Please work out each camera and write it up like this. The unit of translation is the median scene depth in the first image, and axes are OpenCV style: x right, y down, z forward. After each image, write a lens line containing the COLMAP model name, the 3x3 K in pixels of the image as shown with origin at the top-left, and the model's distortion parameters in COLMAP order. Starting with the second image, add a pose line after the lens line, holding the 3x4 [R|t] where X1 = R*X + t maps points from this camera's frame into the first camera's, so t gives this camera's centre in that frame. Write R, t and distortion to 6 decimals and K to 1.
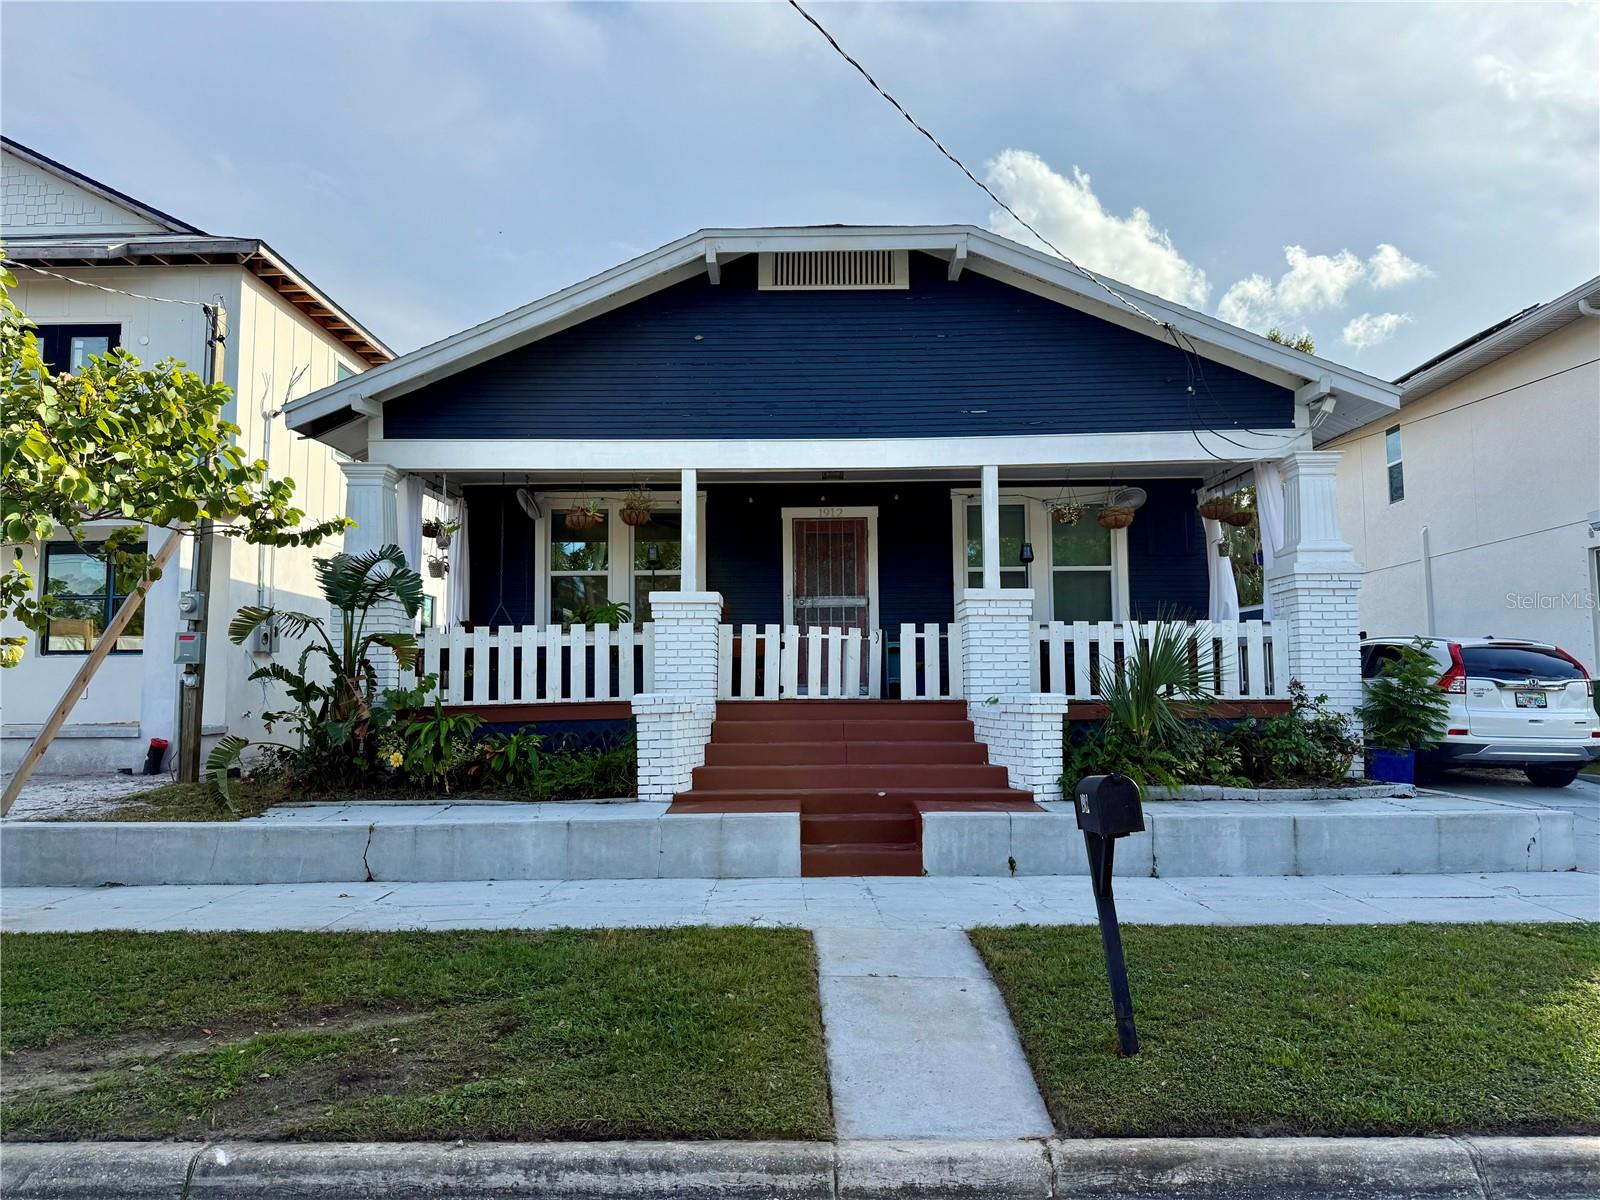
lens RADIAL K [[1108.1, 0, 798.1], [0, 1108.1, 589.8], [0, 0, 1]] dist [0.121456, -0.180384]
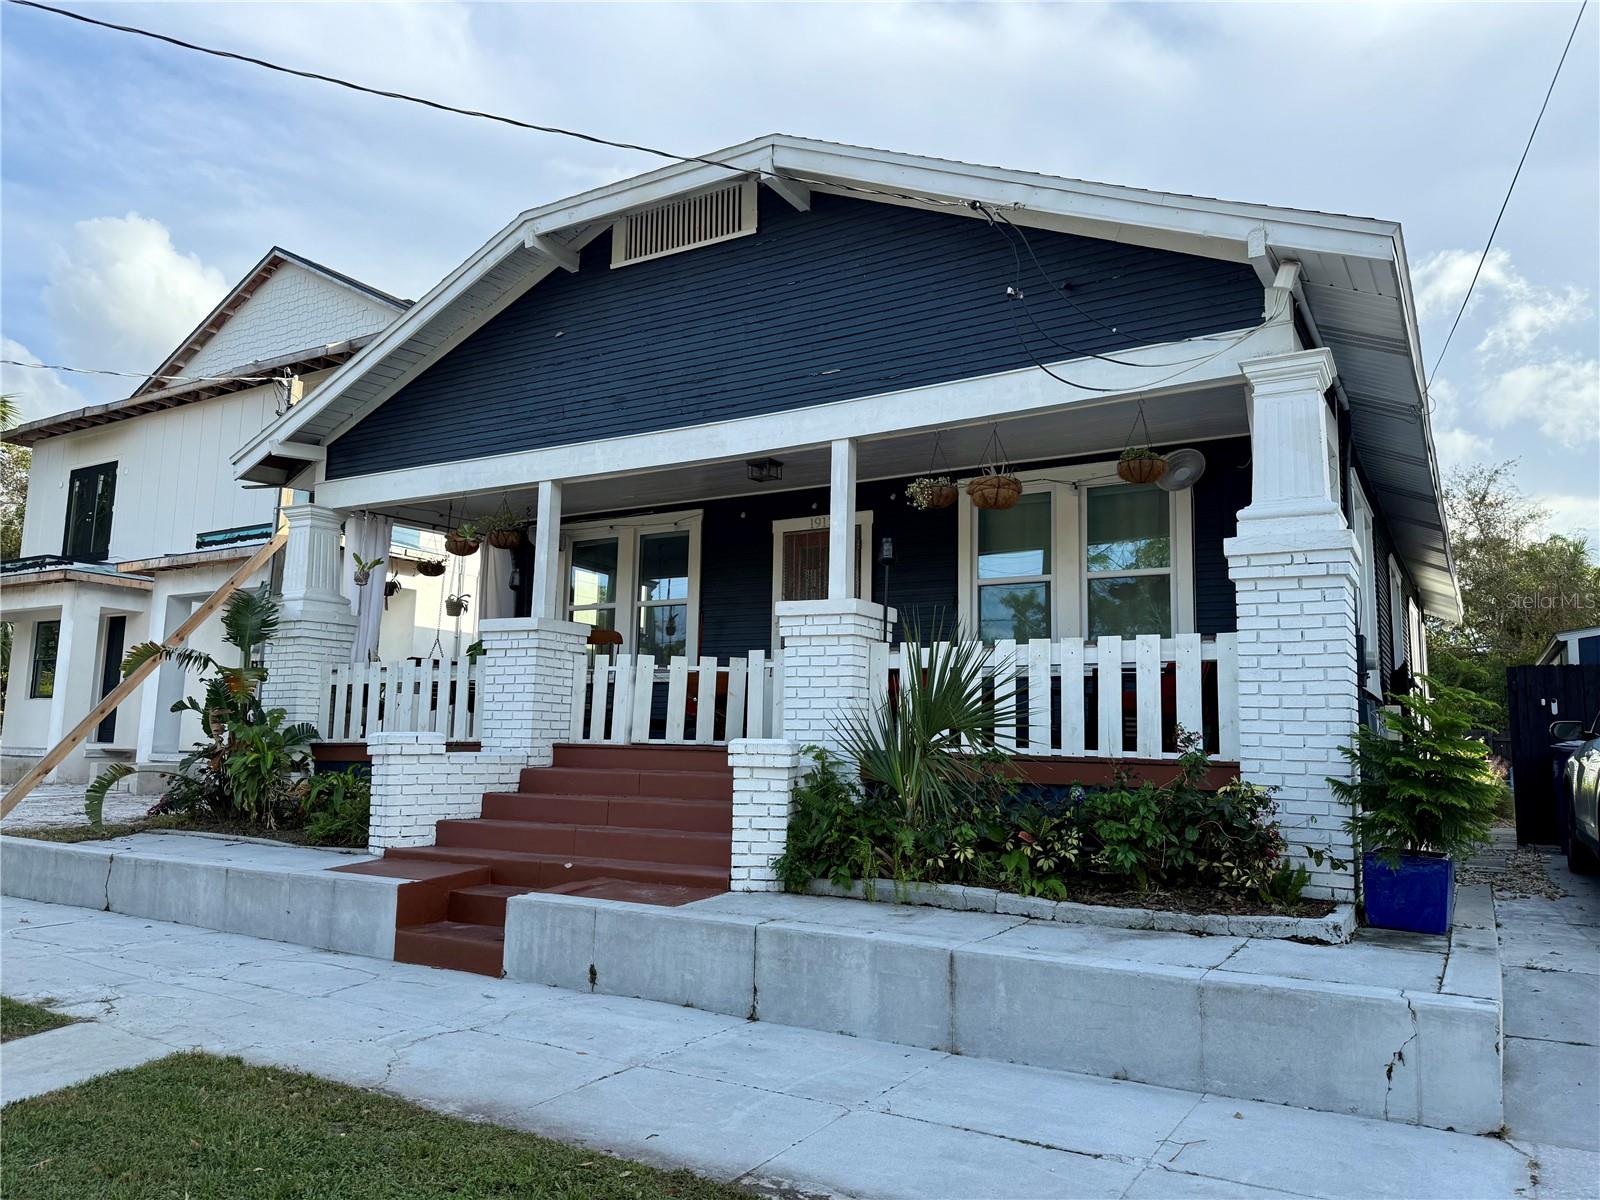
lens RADIAL K [[1108.1, 0, 798.1], [0, 1108.1, 589.8], [0, 0, 1]] dist [0.121456, -0.180384]
pose [[0.861531, -0.046158, -0.505602, 0.591530], [0.021734, 0.998299, -0.054104, 0.034830], [0.507239, 0.035624, 0.861069, 0.379758]]
